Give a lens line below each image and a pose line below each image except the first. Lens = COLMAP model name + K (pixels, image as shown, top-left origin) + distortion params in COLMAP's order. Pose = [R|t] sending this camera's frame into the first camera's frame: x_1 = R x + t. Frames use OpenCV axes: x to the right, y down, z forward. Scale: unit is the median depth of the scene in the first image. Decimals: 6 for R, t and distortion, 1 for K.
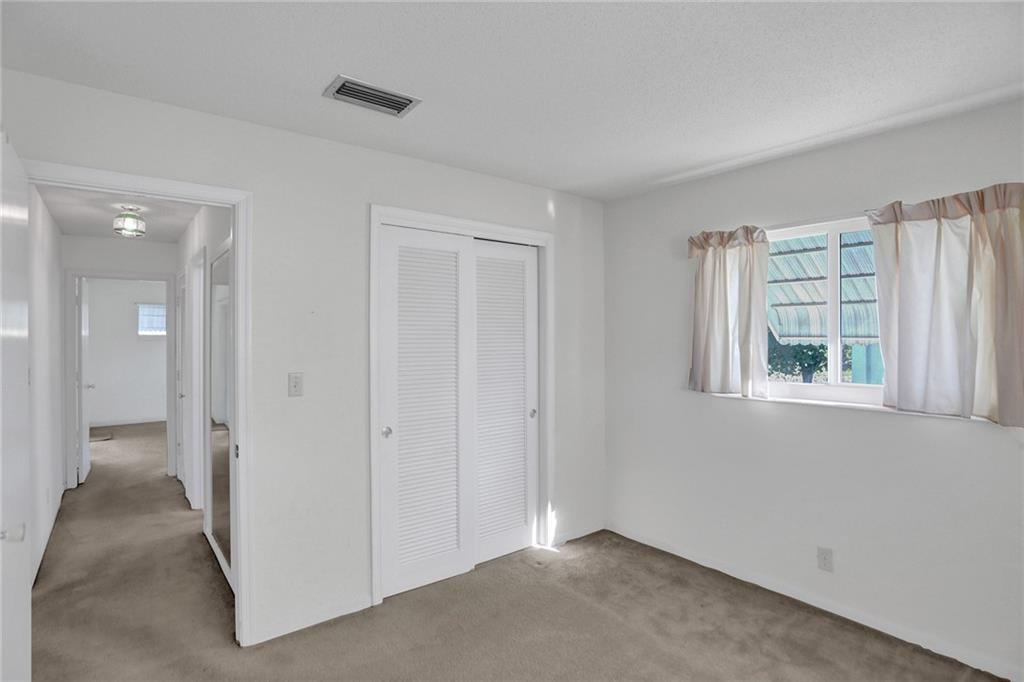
lens RADIAL K [[522.0, 0, 514.1], [0, 522.0, 330.6], [0, 0, 1]] dist [-0.080080, 0.038656]
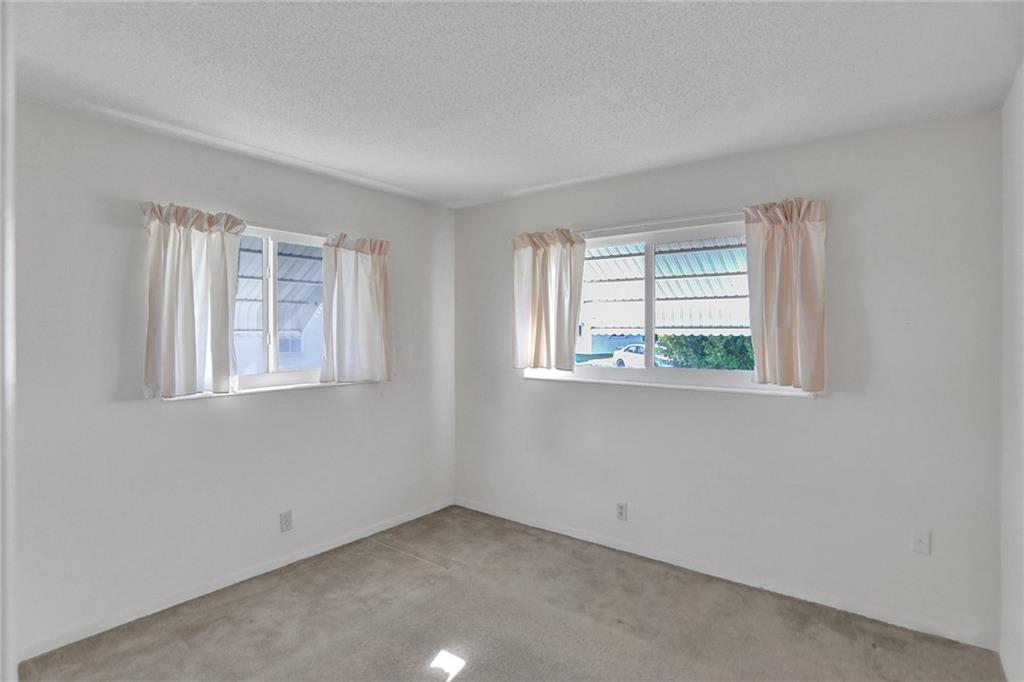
lens RADIAL K [[522.0, 0, 514.1], [0, 522.0, 330.6], [0, 0, 1]] dist [-0.080080, 0.038656]
pose [[-0.242473, 0.003150, 0.970153, -0.618822], [-0.008322, 0.999951, -0.005326, 0.013882], [-0.970122, -0.009365, -0.242435, 0.742120]]
